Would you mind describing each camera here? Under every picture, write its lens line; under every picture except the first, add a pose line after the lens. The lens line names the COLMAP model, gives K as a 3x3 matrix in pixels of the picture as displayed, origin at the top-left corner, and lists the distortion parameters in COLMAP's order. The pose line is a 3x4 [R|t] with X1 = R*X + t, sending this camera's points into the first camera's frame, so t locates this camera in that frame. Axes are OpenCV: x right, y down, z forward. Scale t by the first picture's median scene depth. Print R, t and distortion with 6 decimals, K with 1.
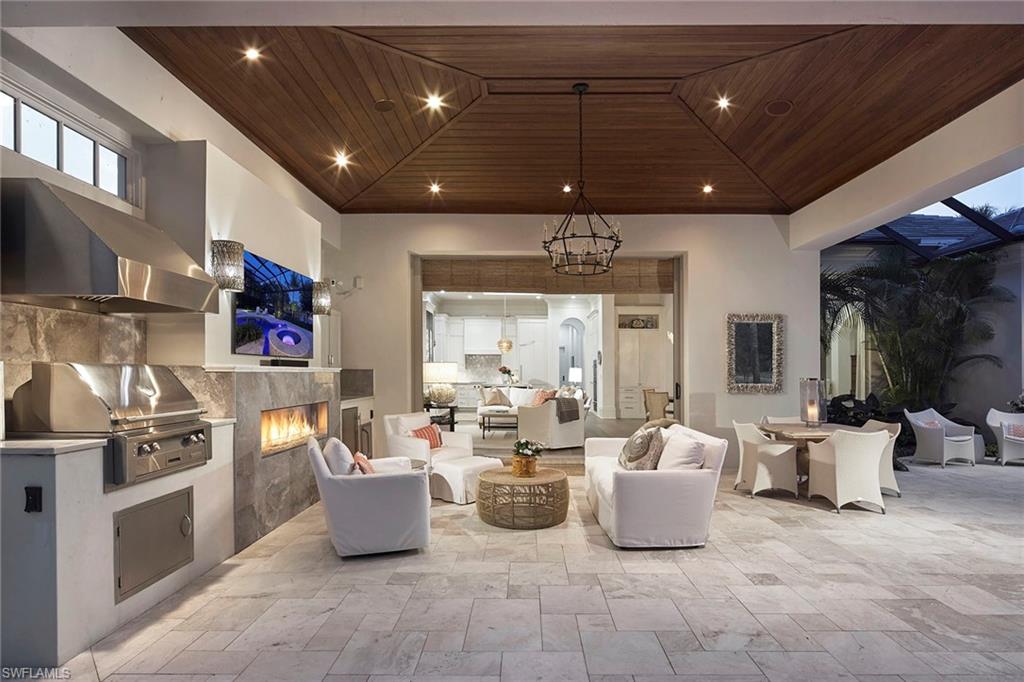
lens RADIAL K [[512.7, 0, 541.9], [0, 512.7, 376.2], [0, 0, 1]] dist [-0.000707, -0.000029]
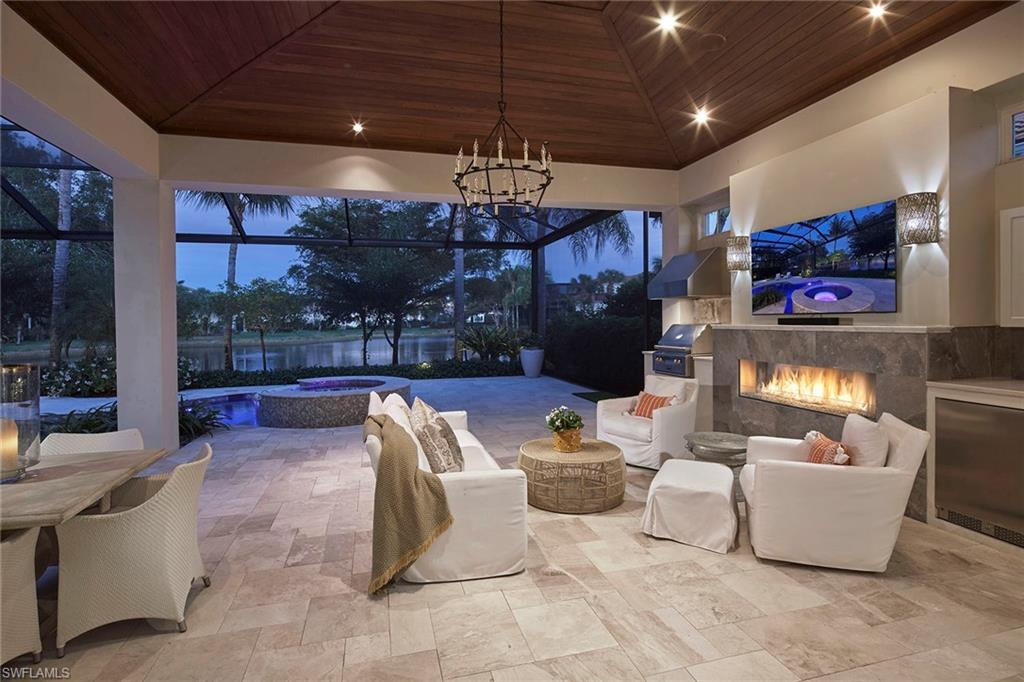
lens RADIAL K [[492.0, 0, 513.8], [0, 492.0, 317.0], [0, 0, 1]] dist [0.000311, 0.000032]
pose [[-0.971364, -0.001297, -0.237593, 0.176368], [-0.003106, 0.999969, 0.007239, -0.026834], [0.237576, 0.007769, -0.971338, 1.185563]]
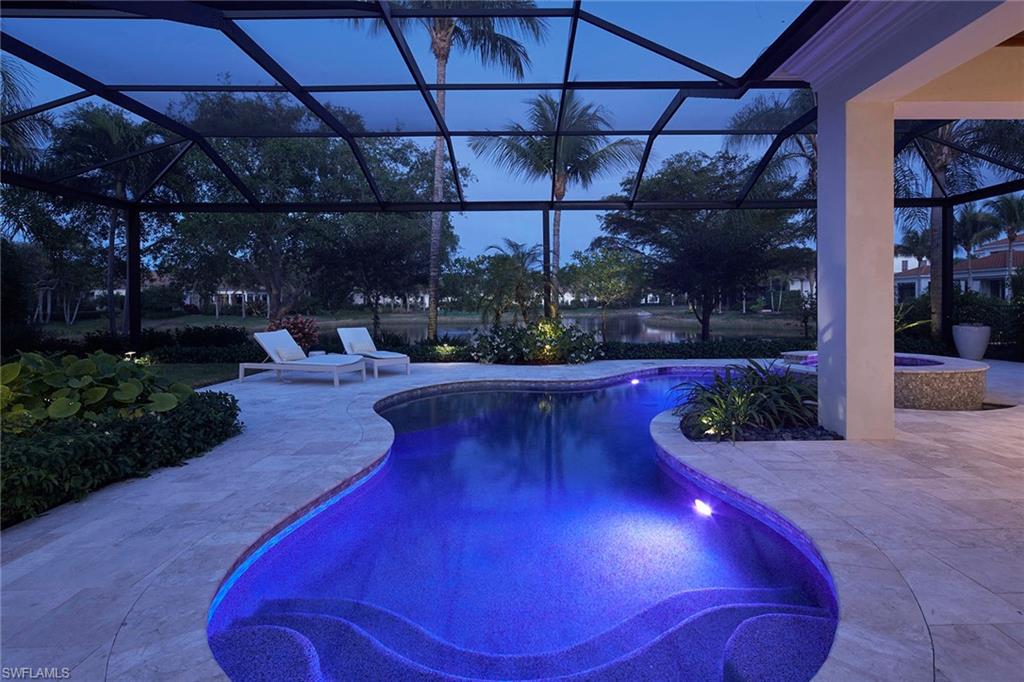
lens RADIAL K [[502.3, 0, 512.0], [0, 502.3, 341.0], [0, 0, 1]] dist [0.001452, 0.000110]
pose [[-0.999582, -0.006263, 0.028235, 0.917057], [-0.003637, 0.995745, 0.092082, 0.009512], [-0.028692, 0.091941, -0.995351, 1.005020]]
